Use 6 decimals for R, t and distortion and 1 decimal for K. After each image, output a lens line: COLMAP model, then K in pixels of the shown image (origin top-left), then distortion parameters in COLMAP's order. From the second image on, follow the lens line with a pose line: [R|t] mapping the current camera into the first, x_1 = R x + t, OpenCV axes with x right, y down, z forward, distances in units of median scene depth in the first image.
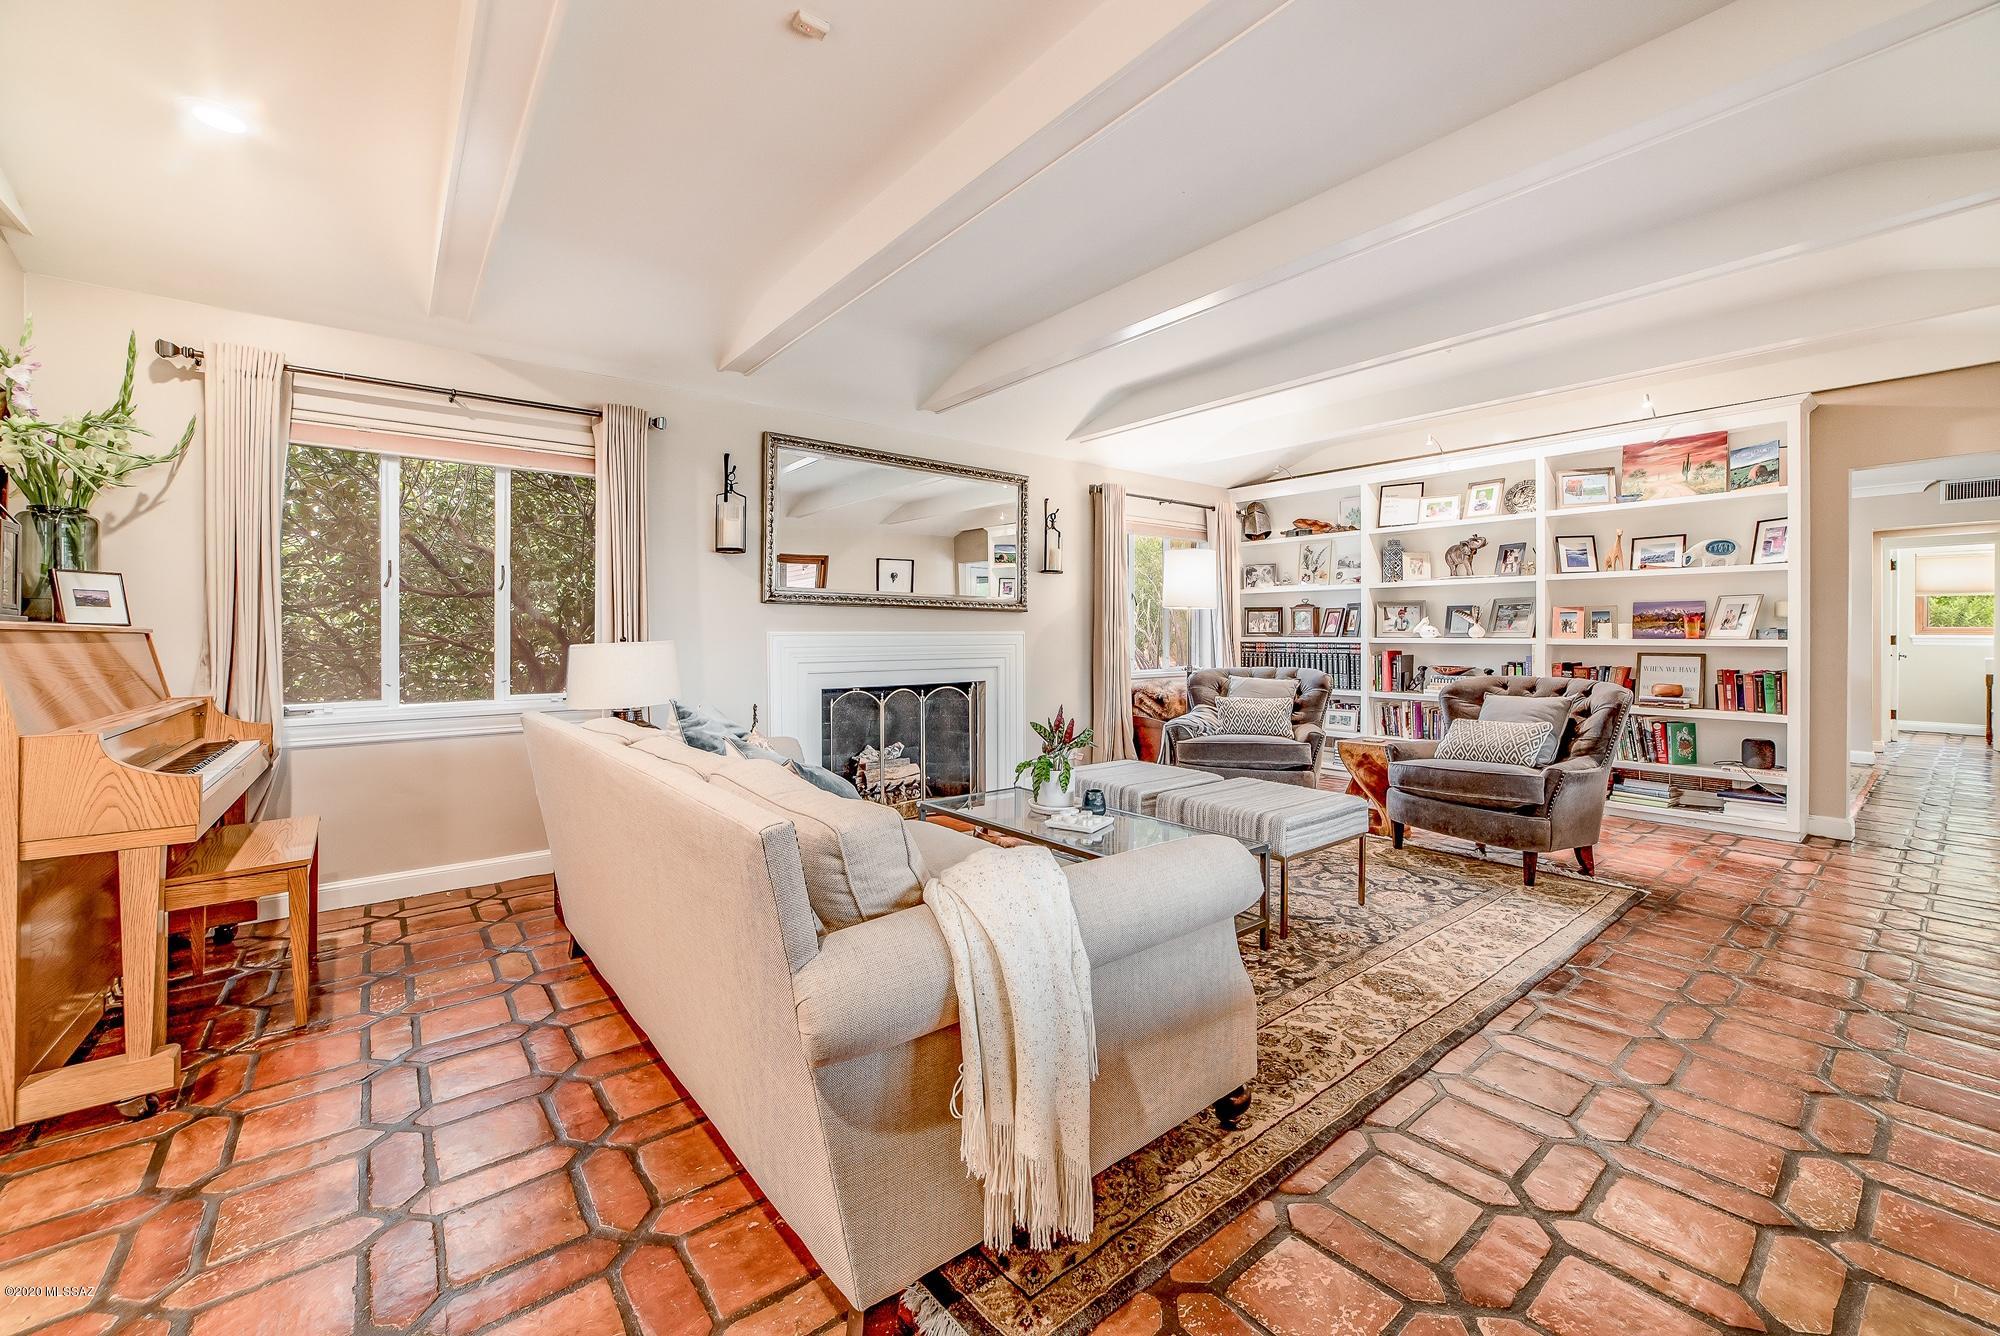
lens RADIAL K [[788.6, 0, 1017.2], [0, 788.6, 643.6], [0, 0, 1]] dist [-0.016649, 0.003760]
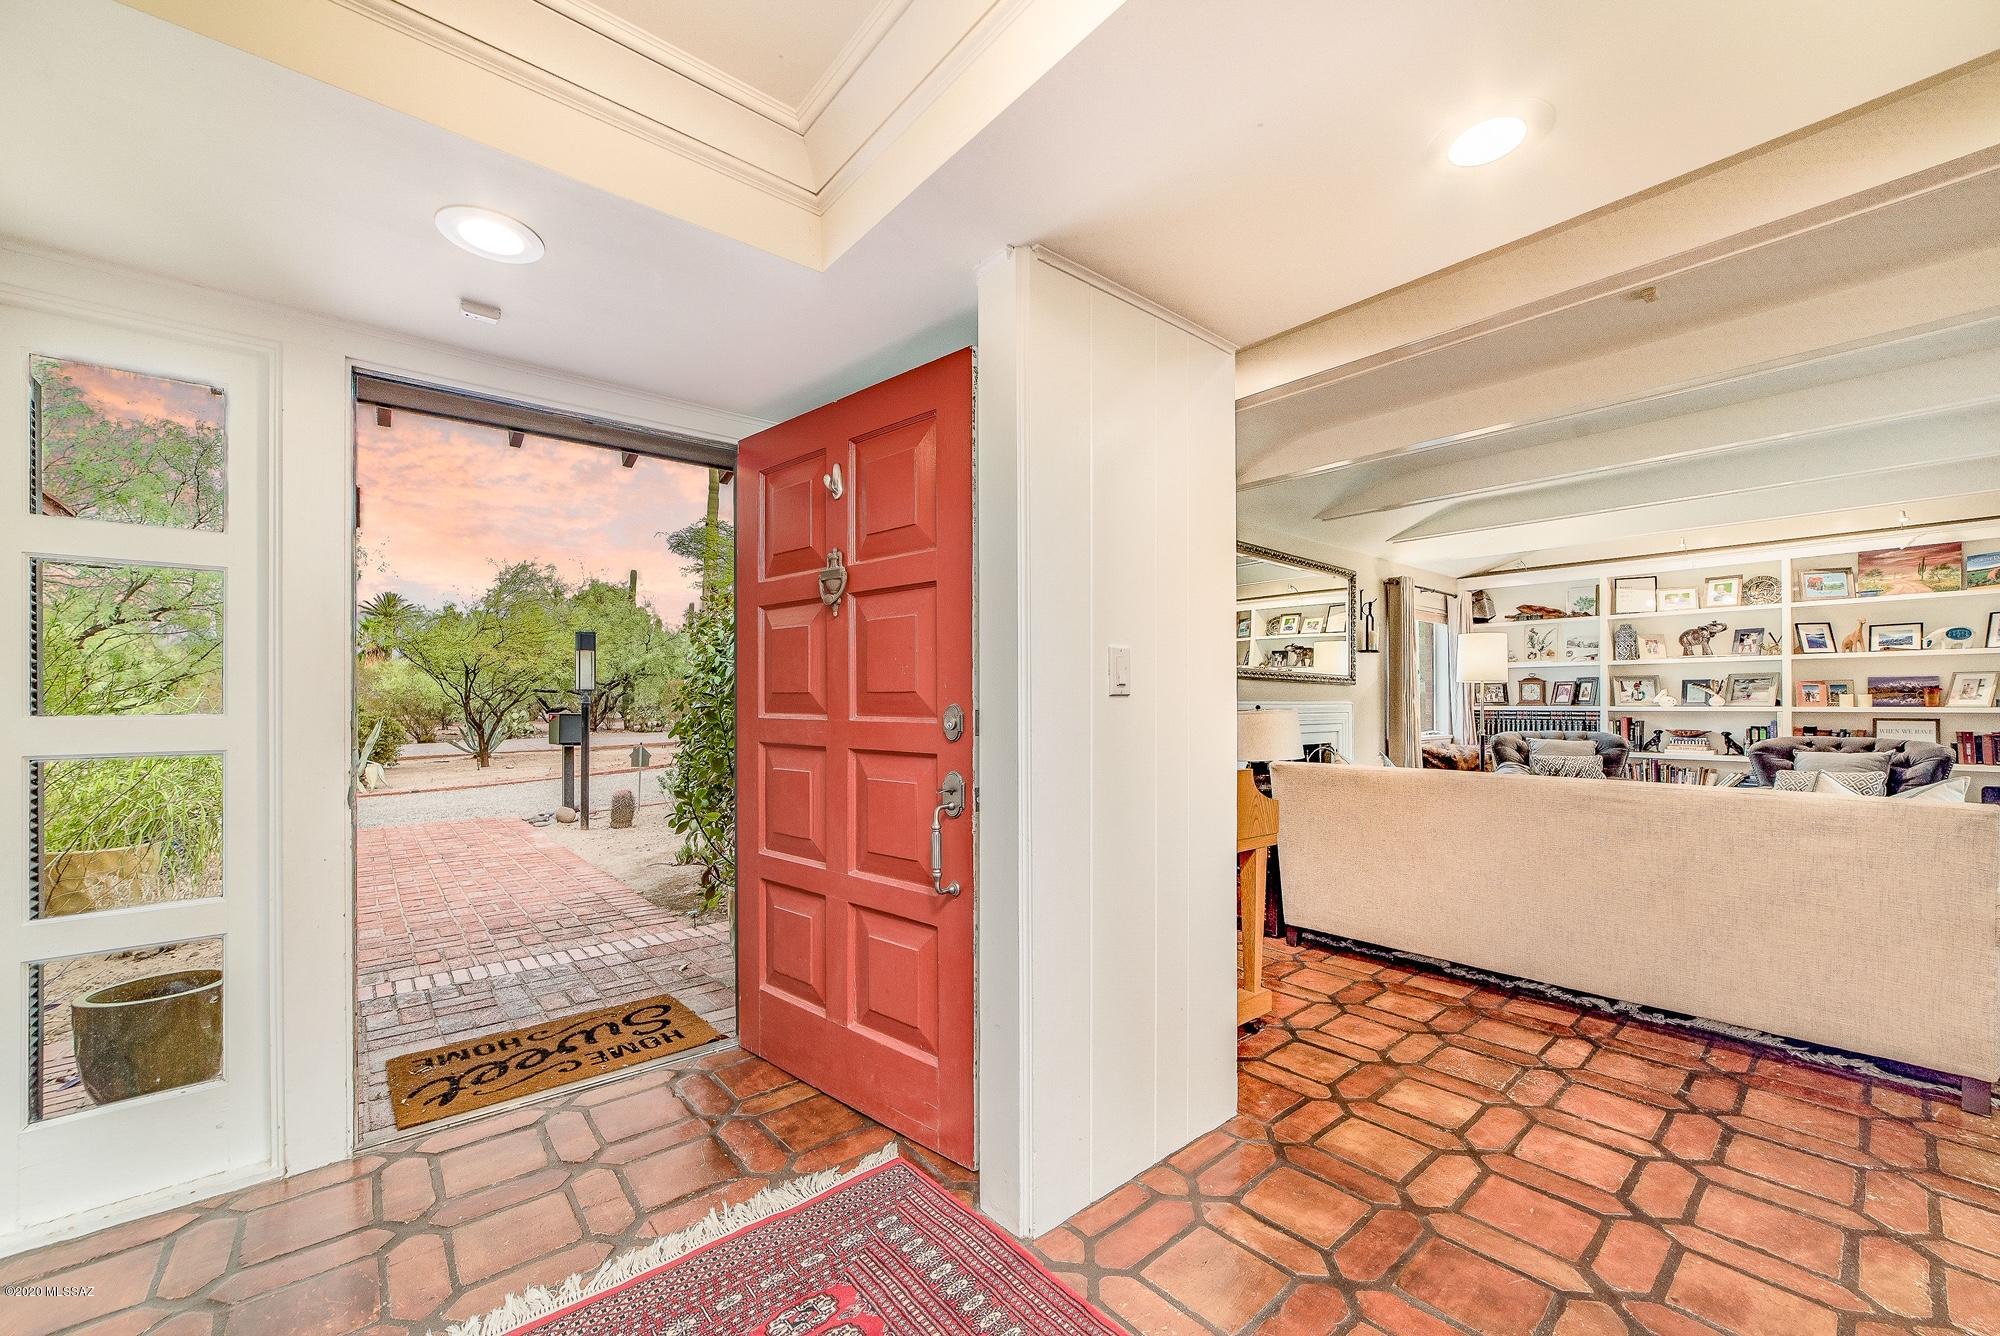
lens RADIAL K [[788.6, 0, 943.1], [0, 788.6, 707.3], [0, 0, 1]] dist [-0.016649, 0.003760]
pose [[0.999780, -0.000592, 0.020950, -0.674132], [0.000777, 0.999961, -0.008809, 0.003910], [-0.020944, 0.008824, 0.999742, -0.185040]]
